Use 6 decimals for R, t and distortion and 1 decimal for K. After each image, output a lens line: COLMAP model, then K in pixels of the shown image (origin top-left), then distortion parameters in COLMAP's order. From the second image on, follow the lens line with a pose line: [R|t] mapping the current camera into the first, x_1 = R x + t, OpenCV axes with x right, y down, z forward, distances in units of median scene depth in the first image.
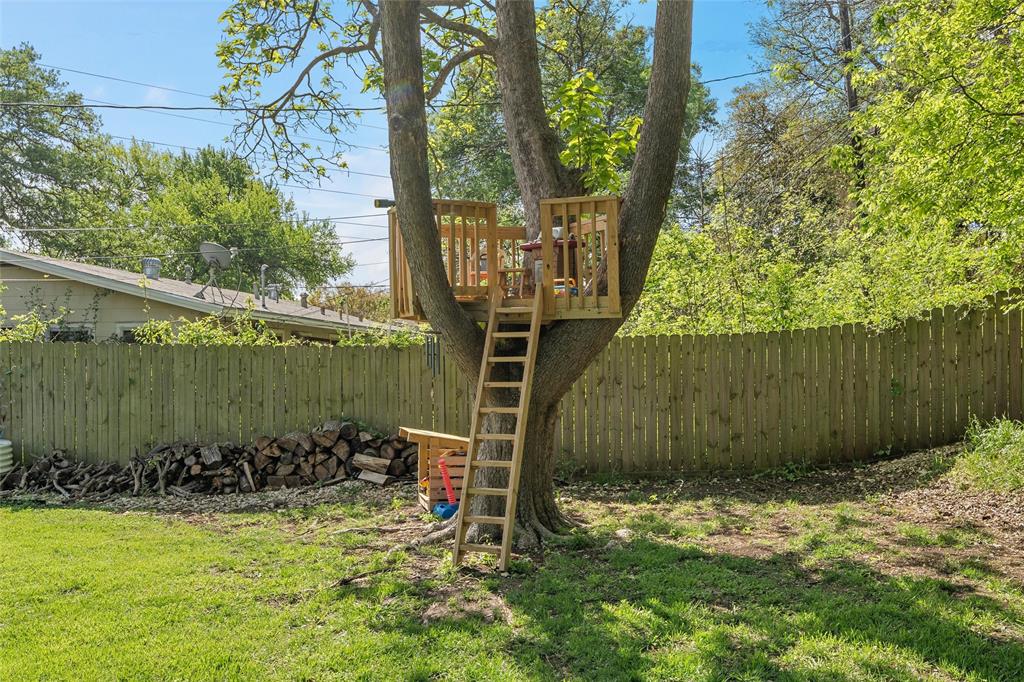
lens RADIAL K [[555.0, 0, 512.0], [0, 555.0, 341.0], [0, 0, 1]] dist [0.001552, 0.000141]
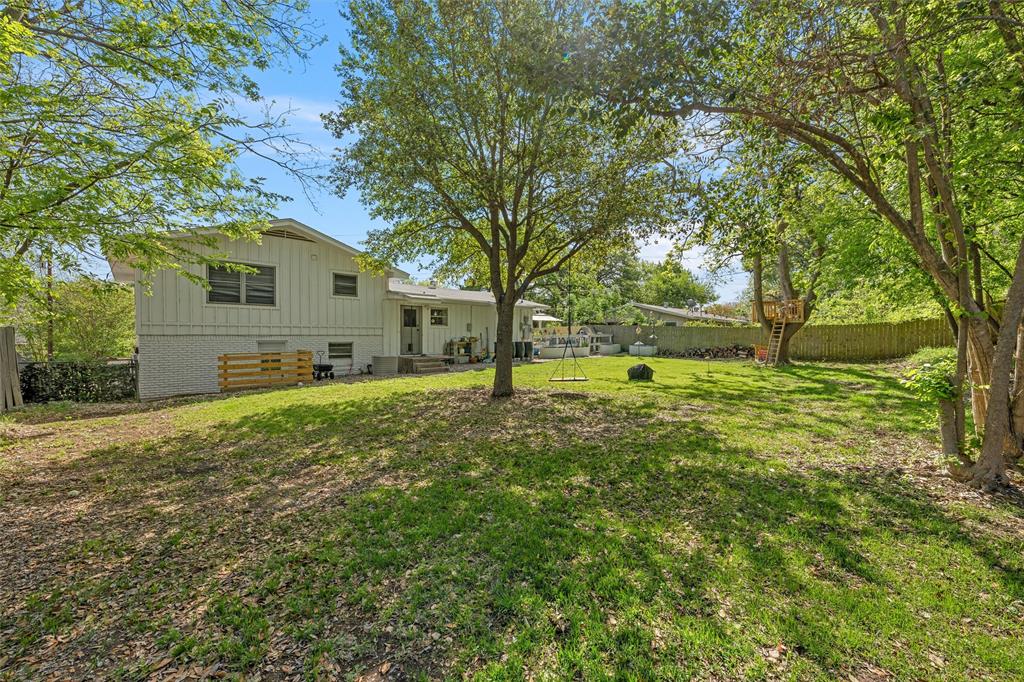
lens RADIAL K [[403.2, 0, 512.0], [0, 403.2, 341.0], [0, 0, 1]] dist [-0.000520, -0.000056]
pose [[0.806821, 0.027901, -0.590136, 0.175257], [0.003683, 0.998627, 0.052250, -0.059727], [0.590784, -0.044330, 0.805611, -2.869836]]
